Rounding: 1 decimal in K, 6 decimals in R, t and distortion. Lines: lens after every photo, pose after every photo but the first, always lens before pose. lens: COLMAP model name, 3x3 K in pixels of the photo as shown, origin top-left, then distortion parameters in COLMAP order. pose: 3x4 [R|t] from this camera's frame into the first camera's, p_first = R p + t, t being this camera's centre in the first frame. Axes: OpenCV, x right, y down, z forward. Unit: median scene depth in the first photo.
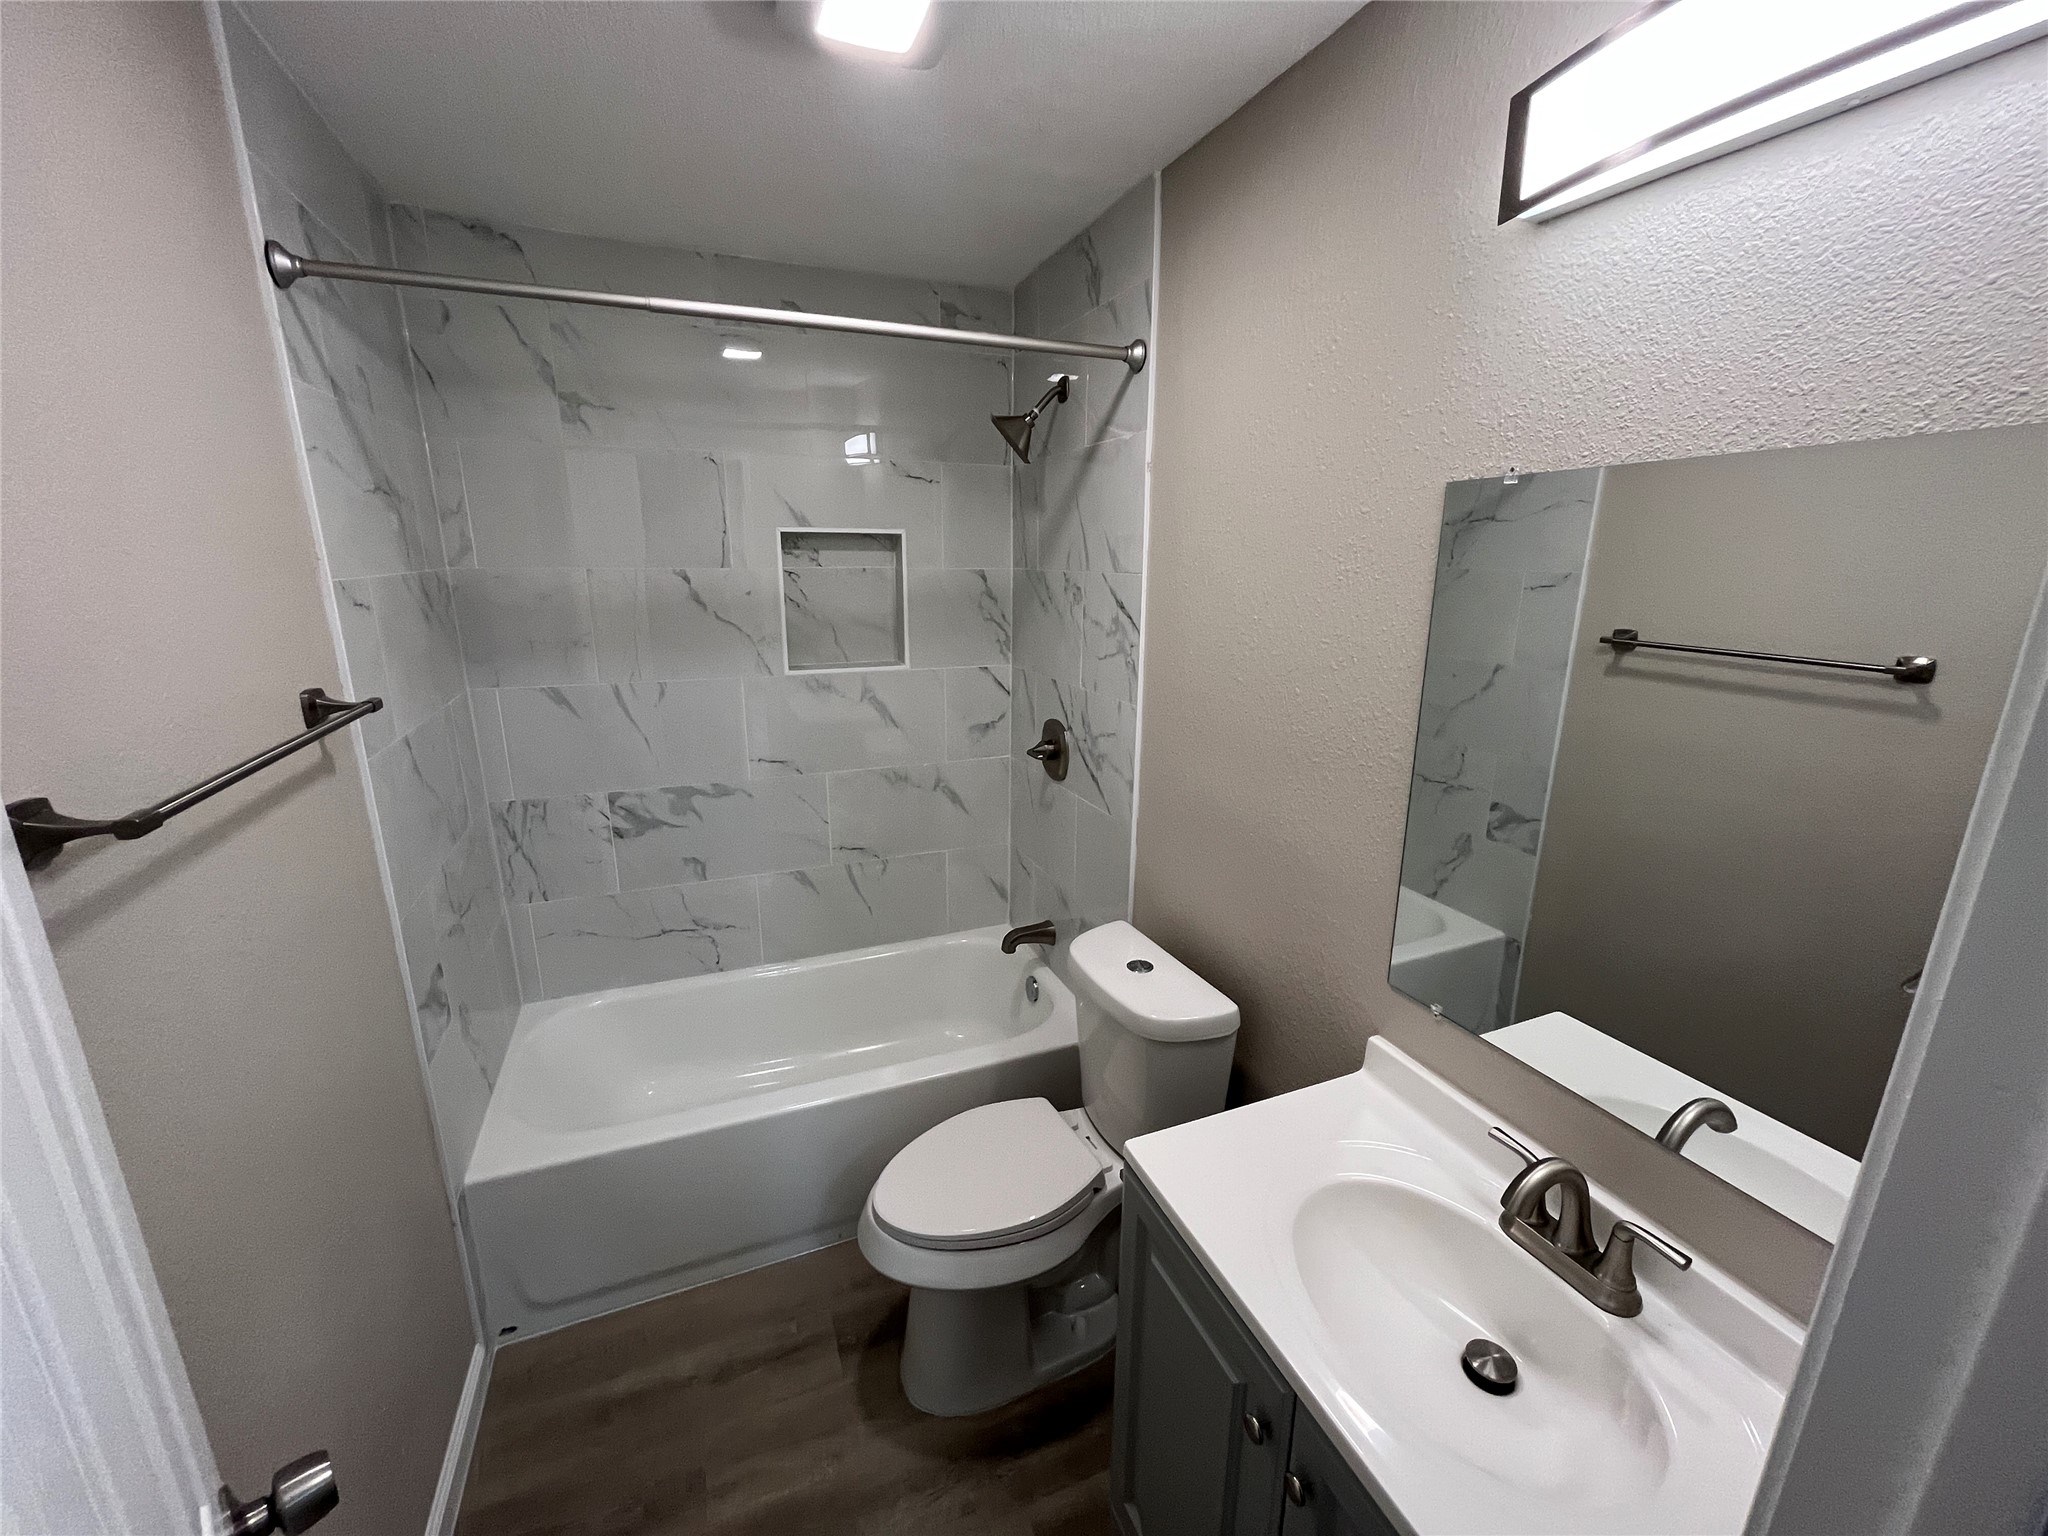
lens RADIAL K [[829.7, 0, 1024.0], [0, 829.7, 768.0], [0, 0, 1]] dist [-0.001069, 0.000870]
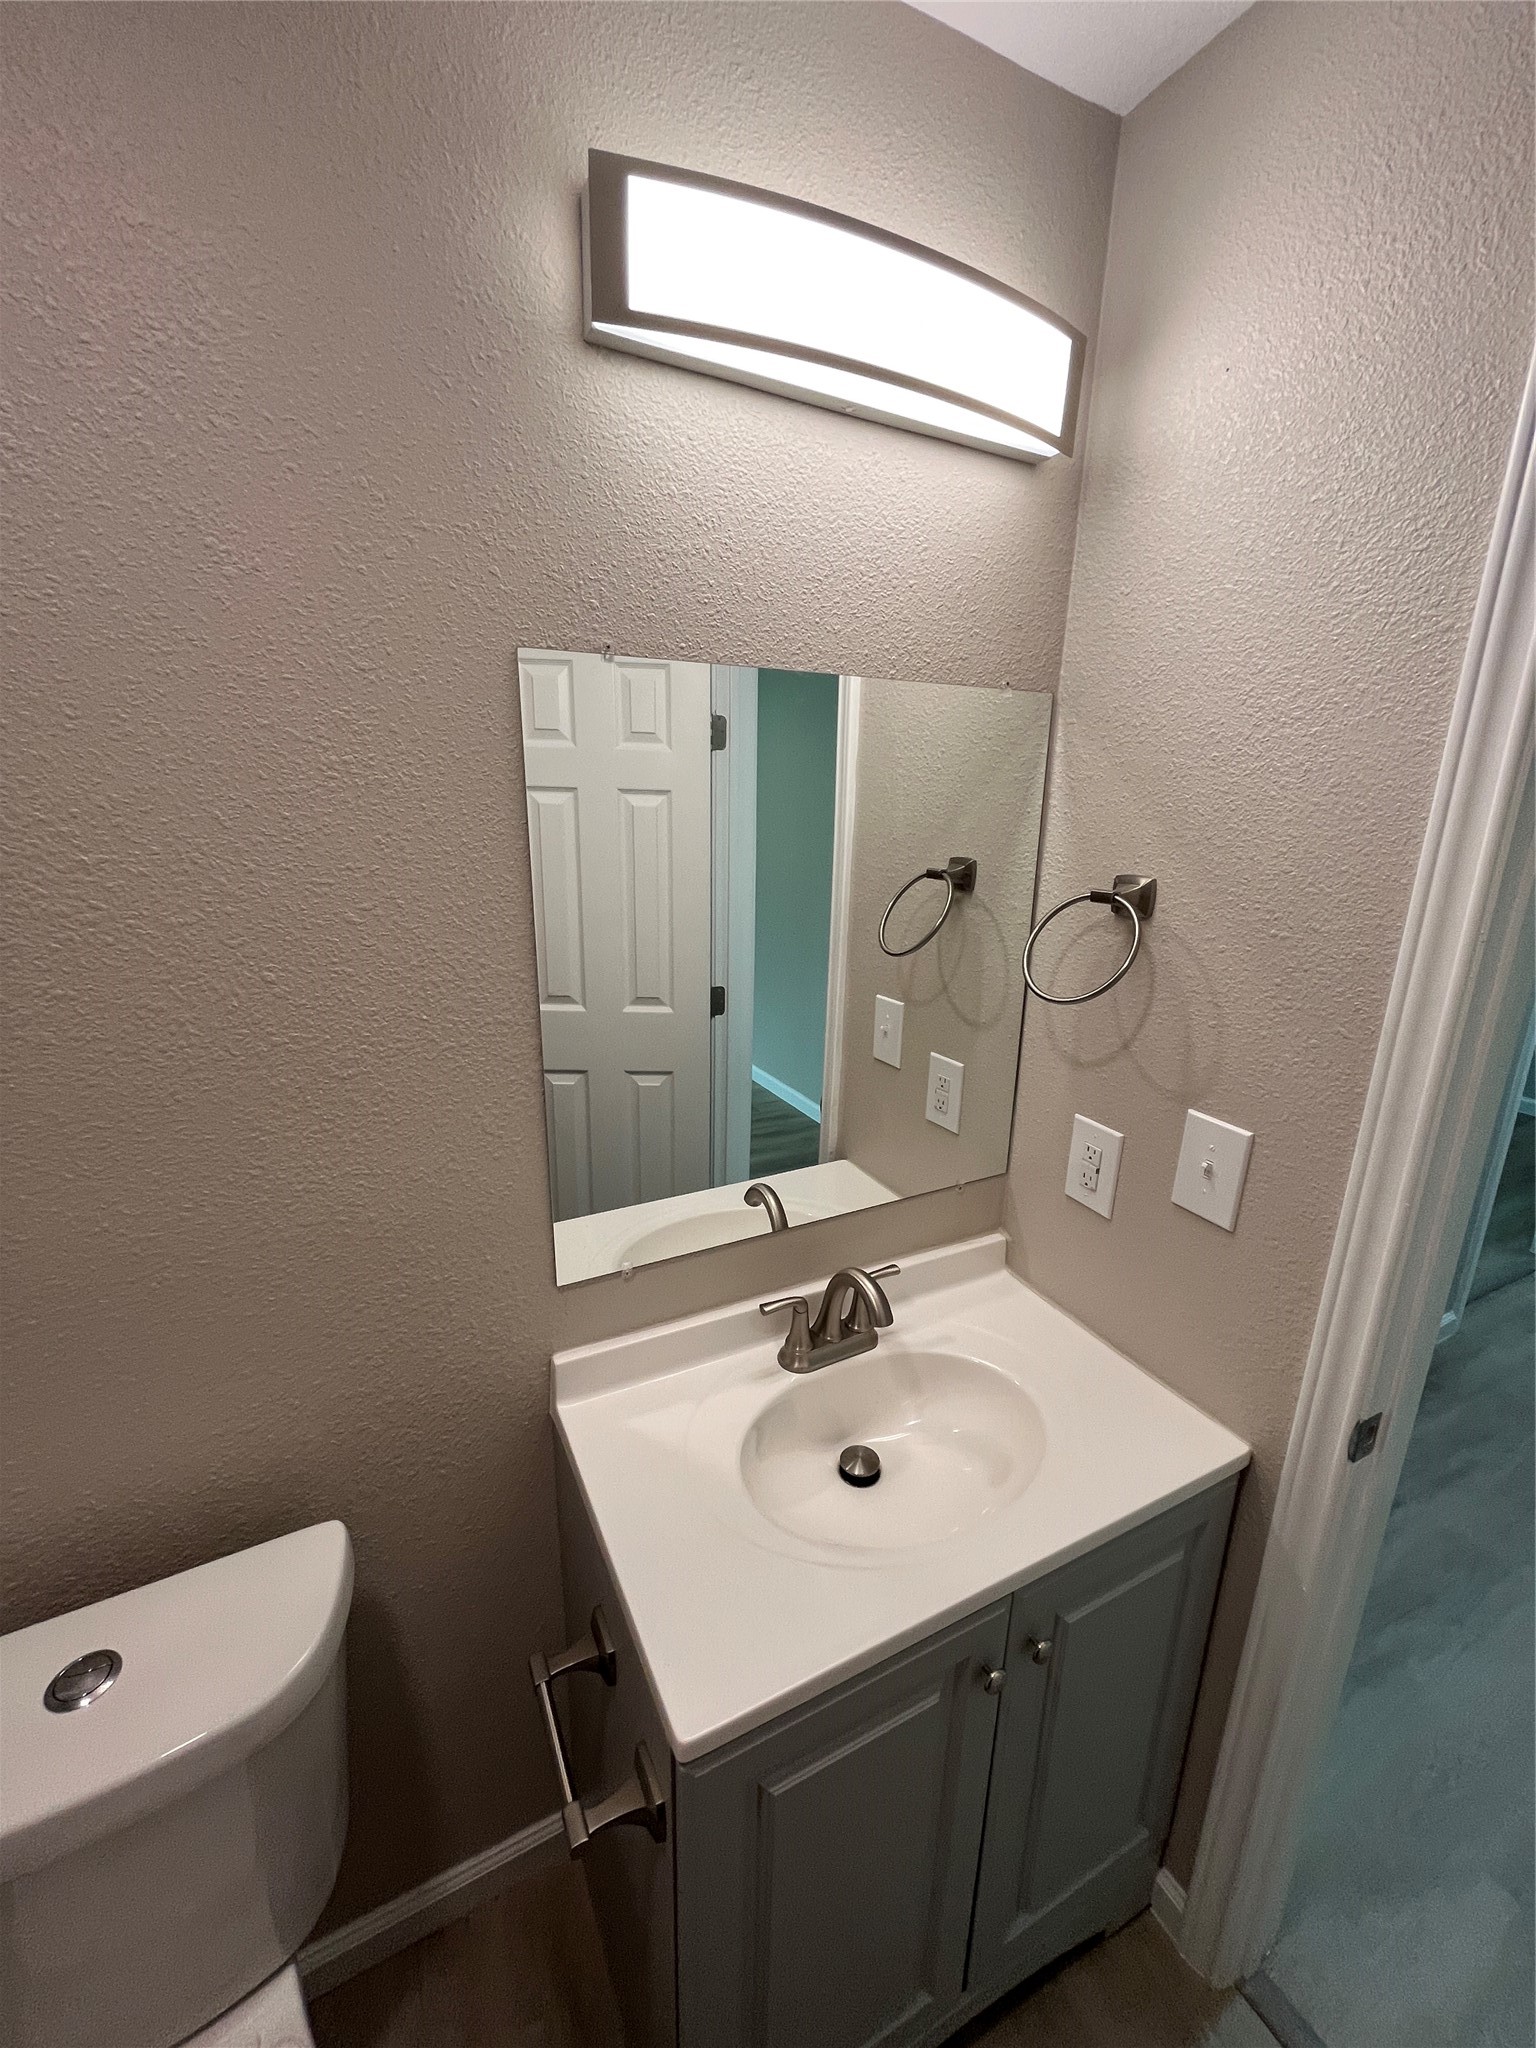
lens RADIAL K [[829.7, 0, 768.0], [0, 829.7, 1024.0], [0, 0, 1]] dist [-0.001069, 0.000870]
pose [[-0.085164, -0.267584, 0.959764, -0.376636], [0.229959, 0.931978, 0.280242, -0.209335], [-0.969467, 0.244573, -0.017837, 1.004874]]
